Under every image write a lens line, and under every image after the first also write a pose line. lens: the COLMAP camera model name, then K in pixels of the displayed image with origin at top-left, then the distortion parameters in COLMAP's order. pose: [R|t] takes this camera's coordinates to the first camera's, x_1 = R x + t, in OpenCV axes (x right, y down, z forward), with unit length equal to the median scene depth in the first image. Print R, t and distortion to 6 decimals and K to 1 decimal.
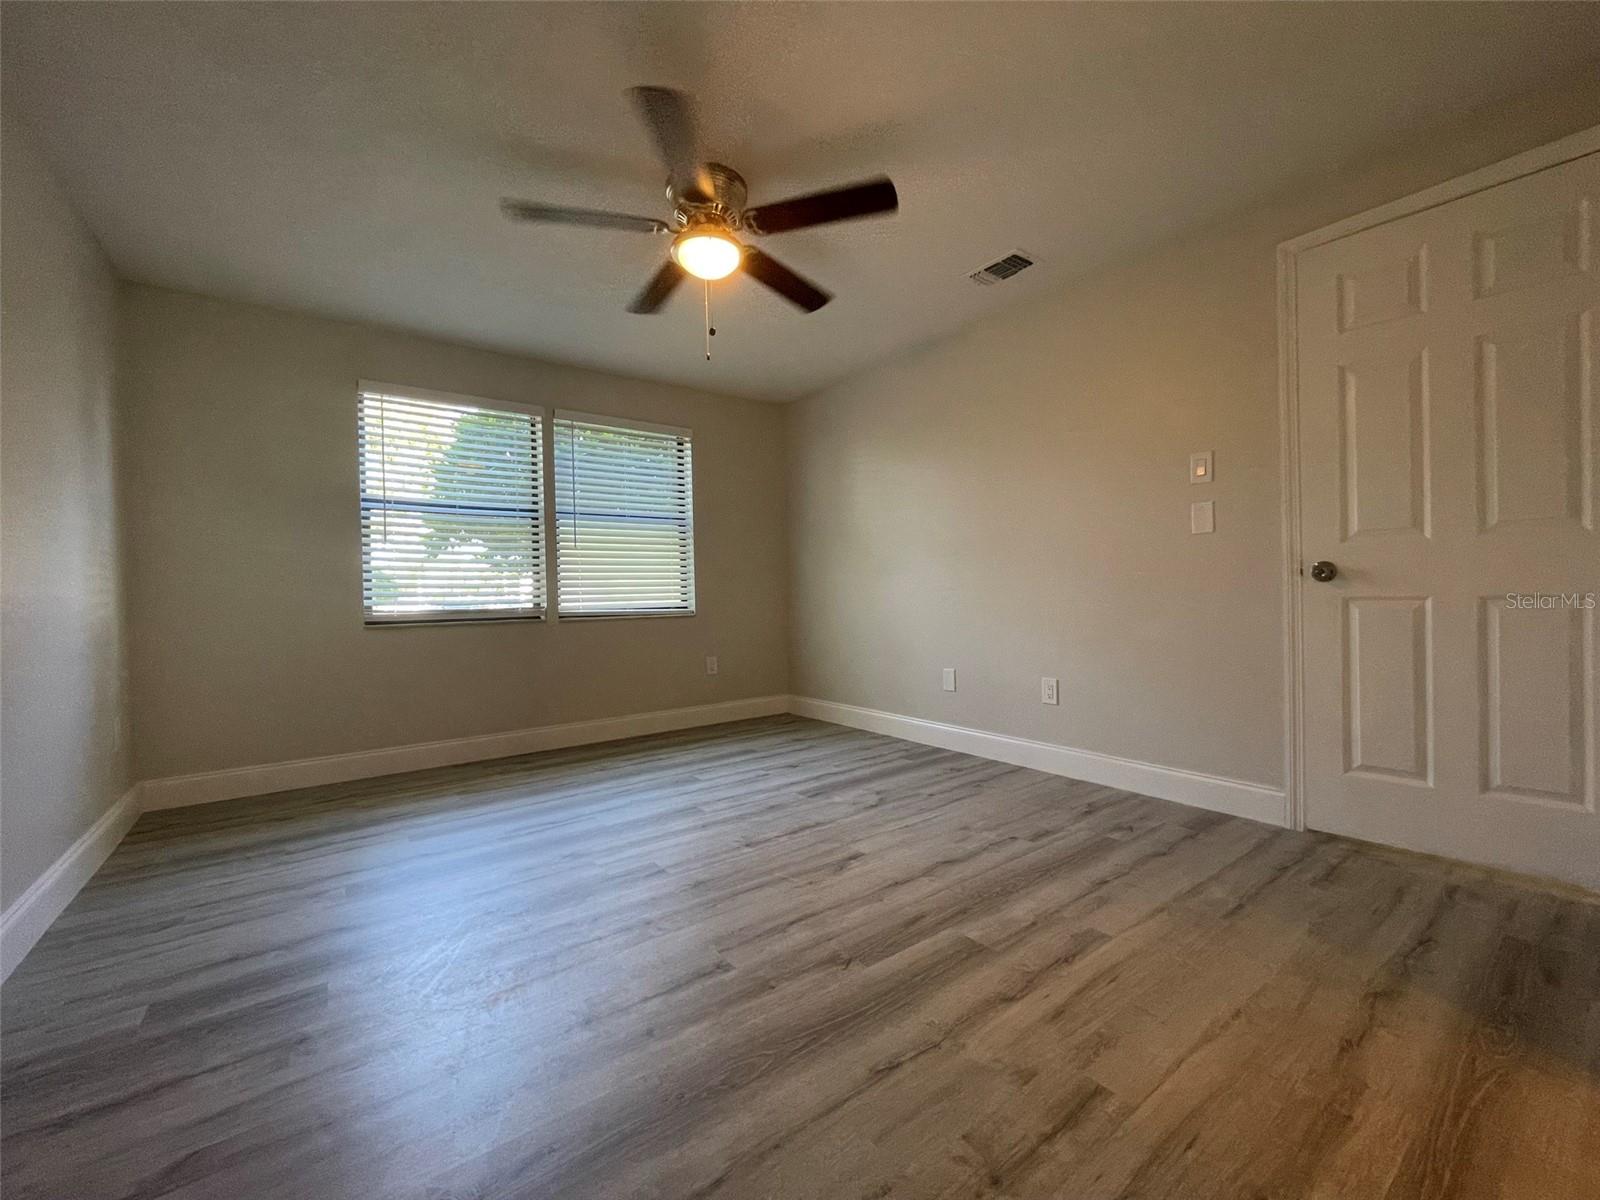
lens RADIAL K [[649.5, 0, 799.1], [0, 649.5, 600.9], [0, 0, 1]] dist [-0.004128, 0.000147]
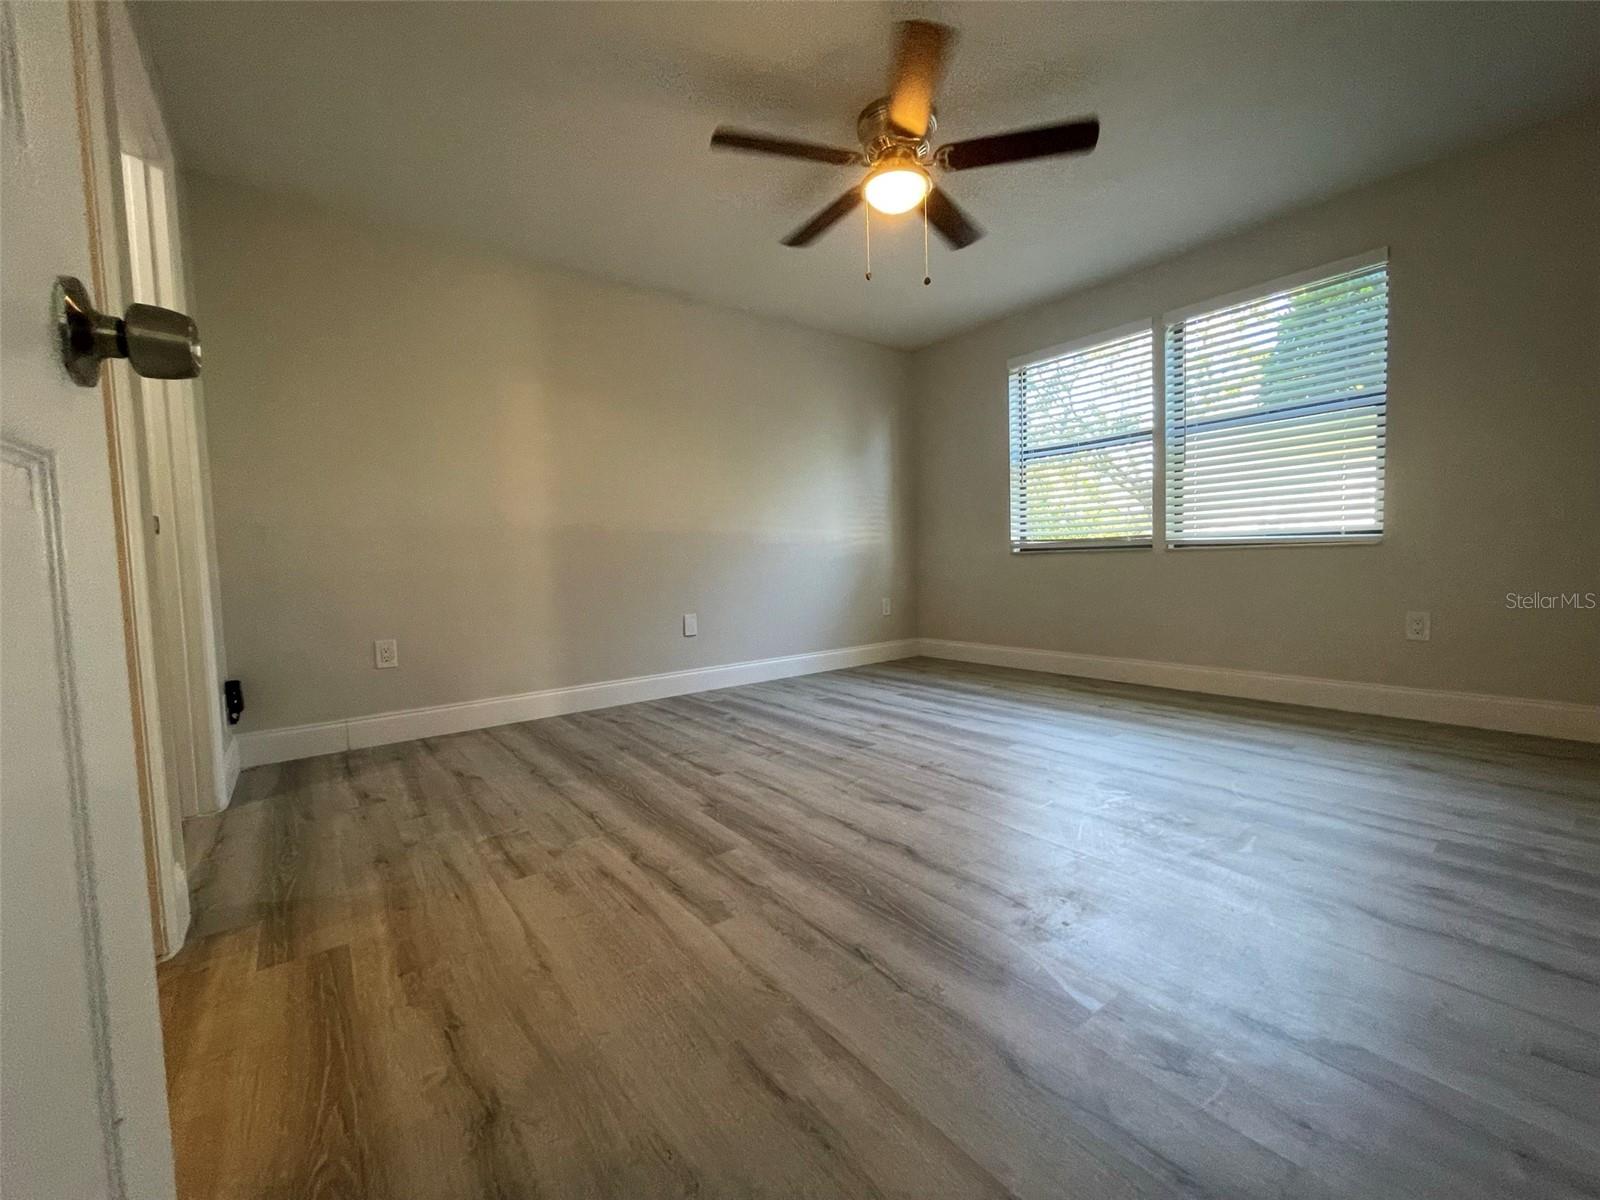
lens RADIAL K [[649.5, 0, 802.4], [0, 649.5, 599.3], [0, 0, 1]] dist [-0.004128, 0.000147]
pose [[0.019521, 0.082509, -0.996399, 1.158853], [0.017482, 0.996408, 0.082852, 0.033833], [0.999657, -0.019037, 0.018009, 1.010134]]
